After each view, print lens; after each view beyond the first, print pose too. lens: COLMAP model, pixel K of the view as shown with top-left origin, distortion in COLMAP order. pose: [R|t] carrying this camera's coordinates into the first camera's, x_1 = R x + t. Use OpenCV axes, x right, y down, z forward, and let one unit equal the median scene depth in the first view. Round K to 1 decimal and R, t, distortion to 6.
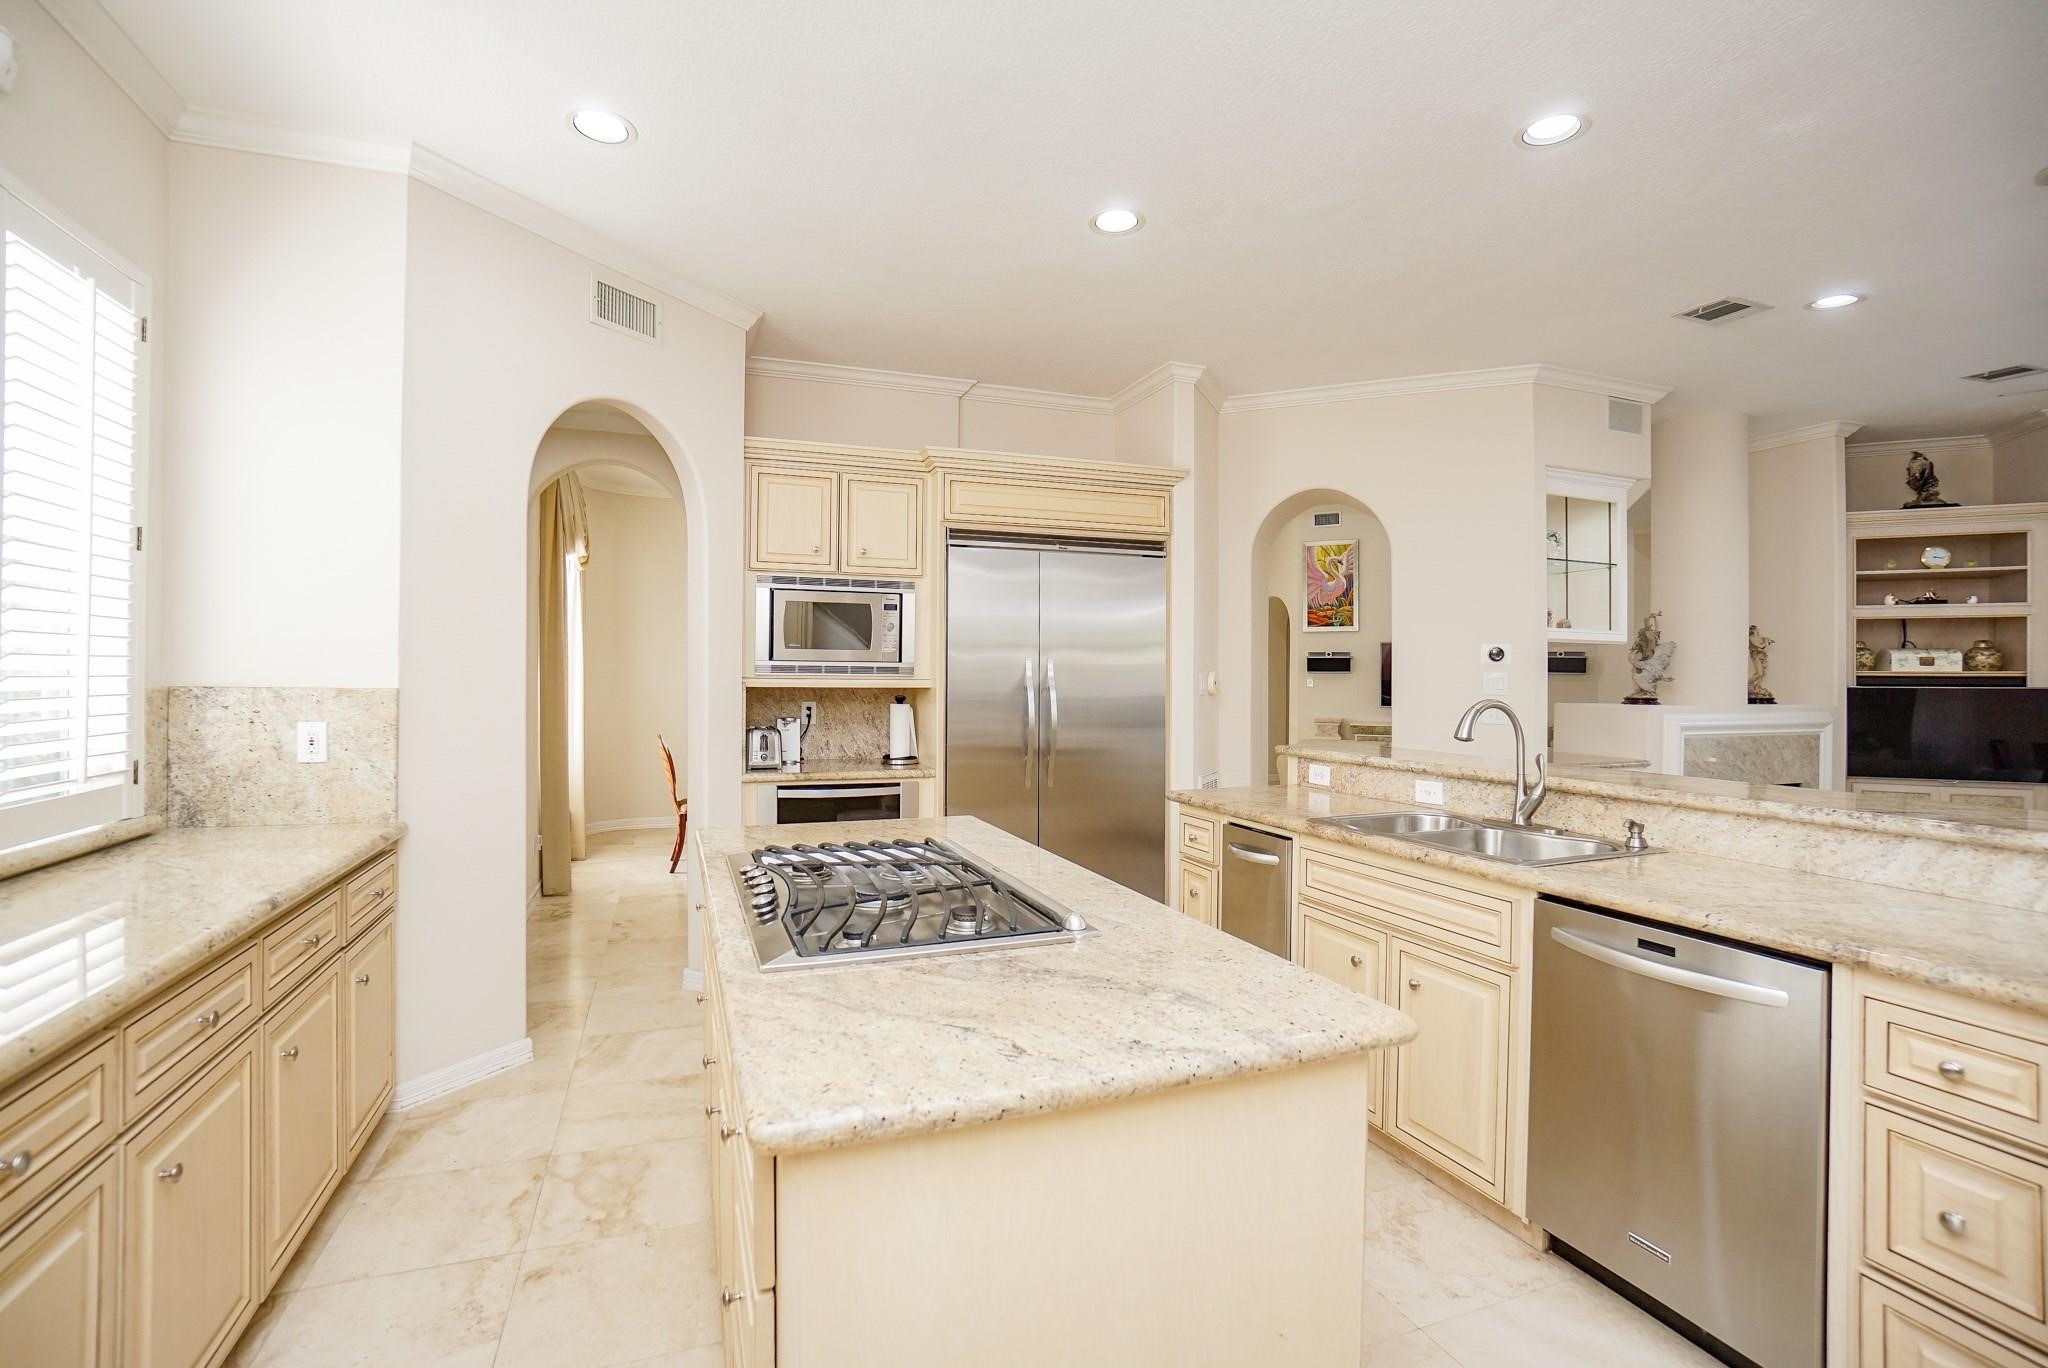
lens RADIAL K [[929.3, 0, 1013.3], [0, 929.3, 674.8], [0, 0, 1]] dist [-0.068106, 0.026528]
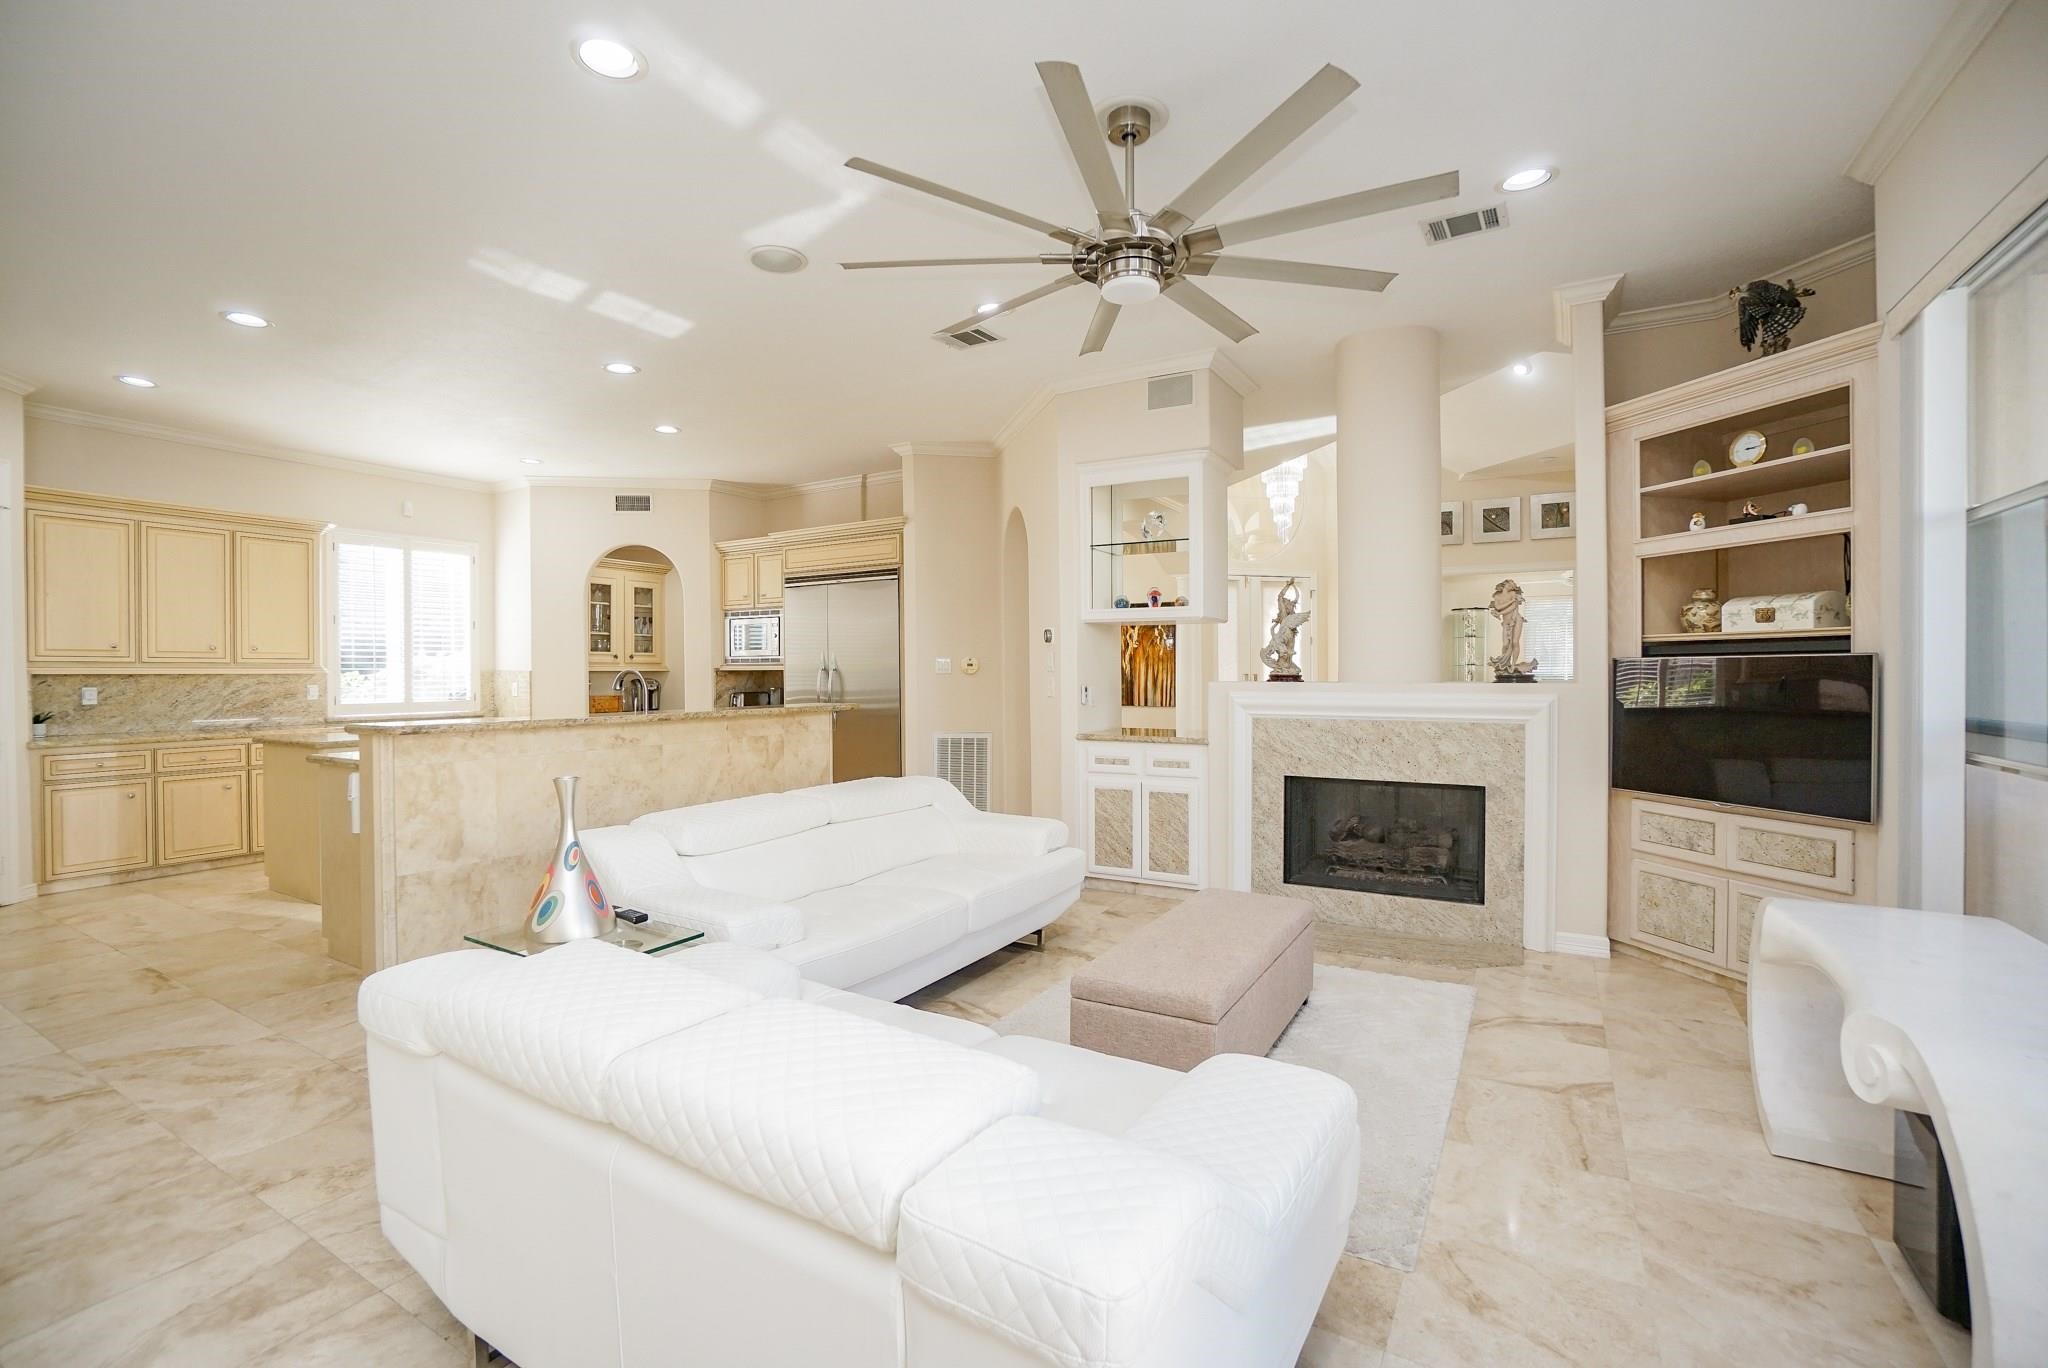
lens RADIAL K [[915.7, 0, 1002.5], [0, 915.7, 678.7], [0, 0, 1]] dist [-0.060698, 0.025757]
pose [[0.623398, -0.003147, -0.781899, 1.508358], [0.009935, 0.999943, 0.003897, 0.027528], [0.781842, -0.010198, 0.623393, 0.254231]]
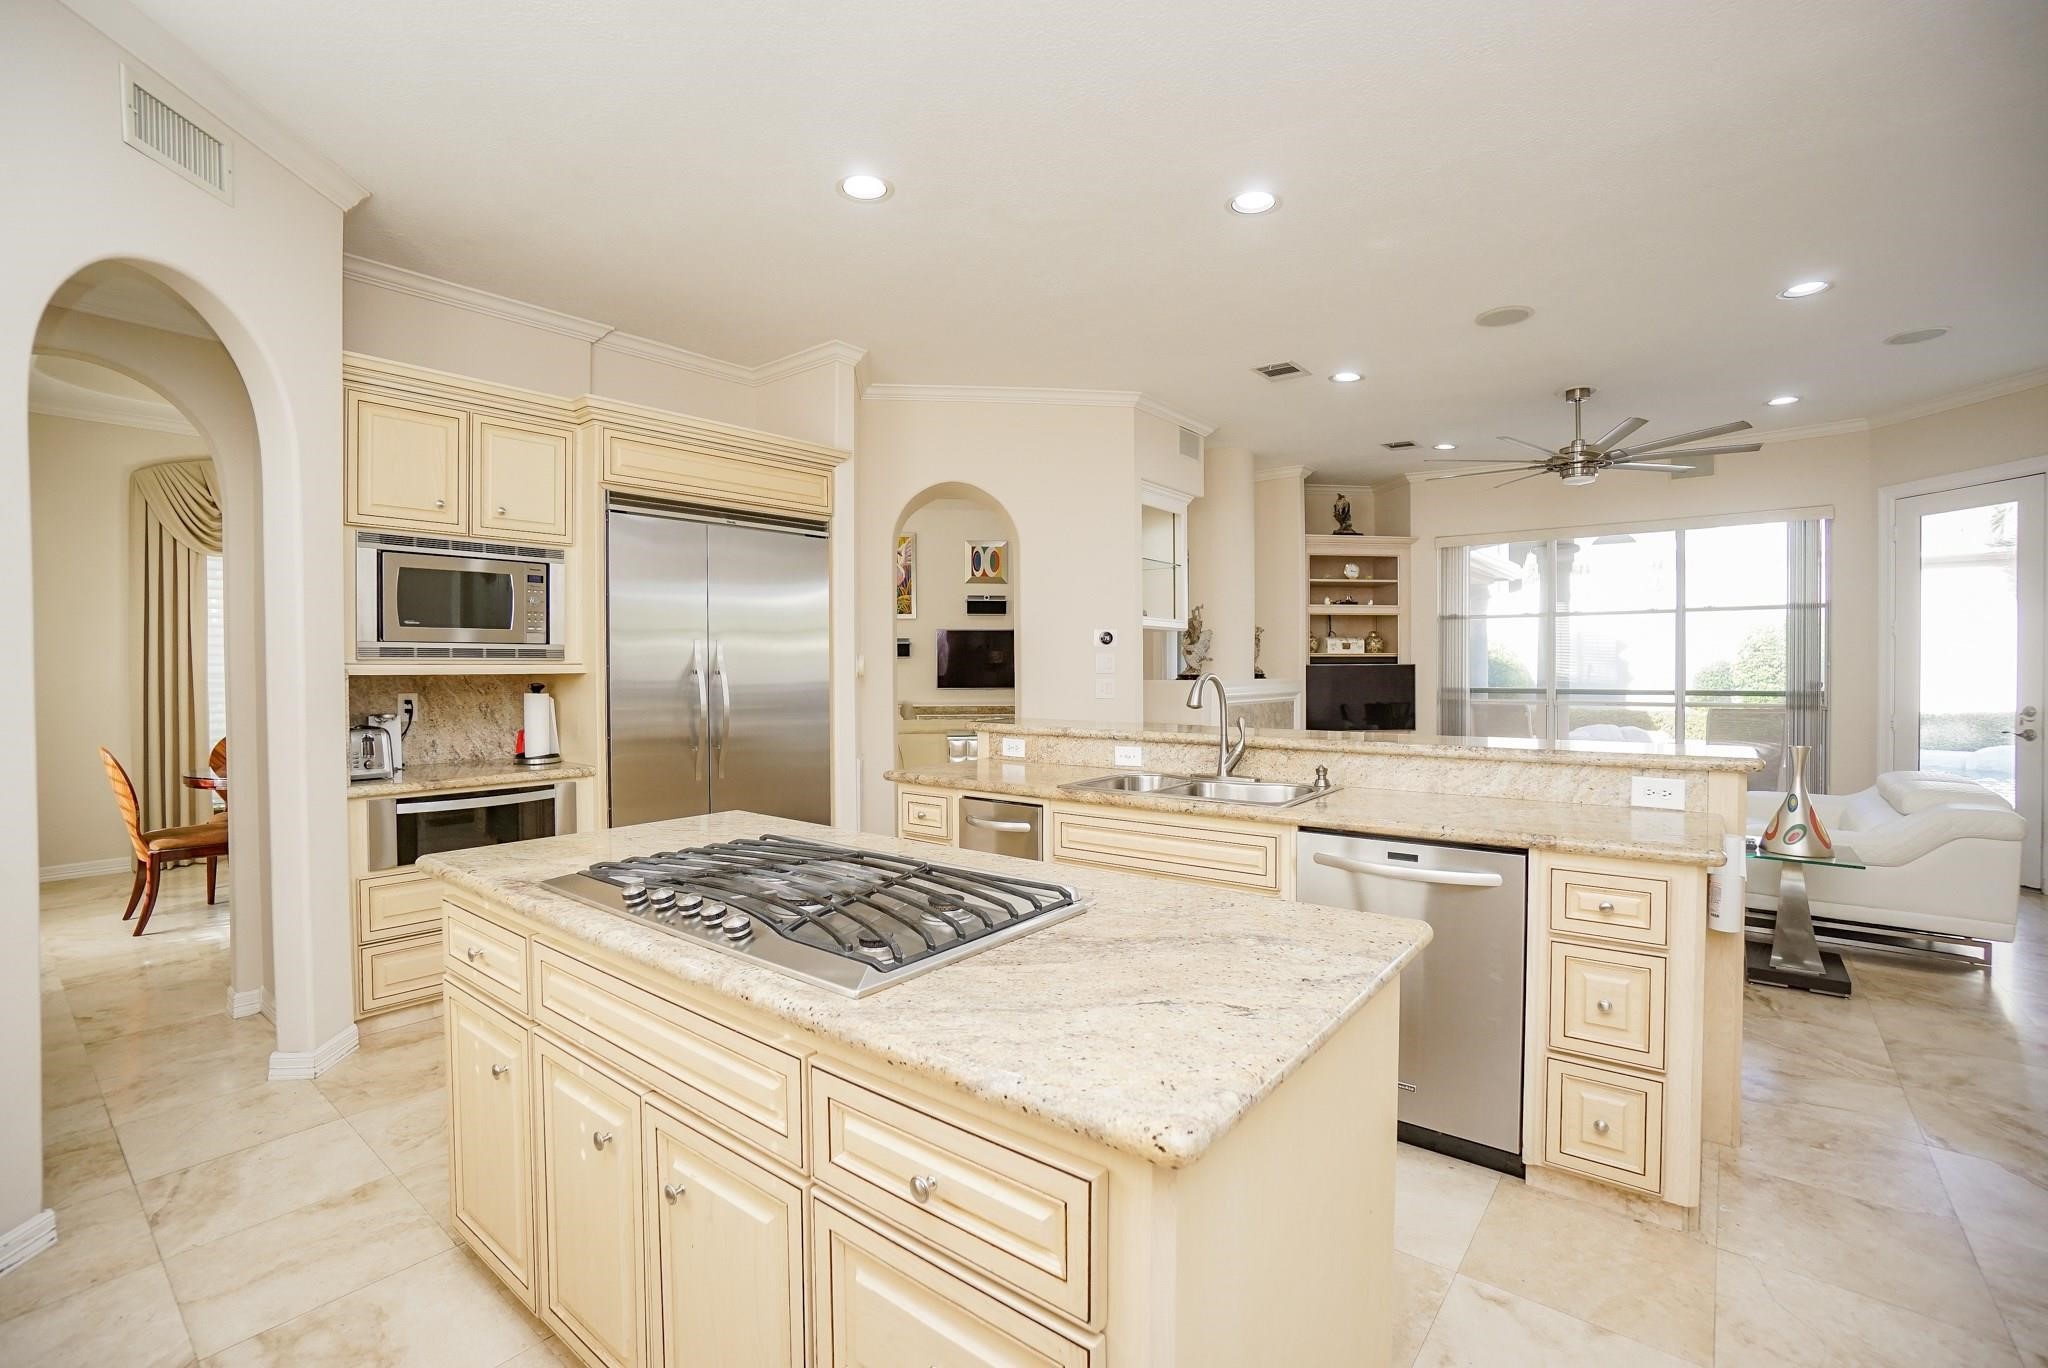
lens RADIAL K [[913.6, 0, 1017.9], [0, 913.6, 676.7], [0, 0, 1]] dist [-0.066828, 0.023440]
pose [[0.856666, -0.015738, 0.515631, -0.179370], [0.008009, 0.999820, 0.017210, 0.005842], [-0.515809, -0.010614, 0.856638, 0.070061]]
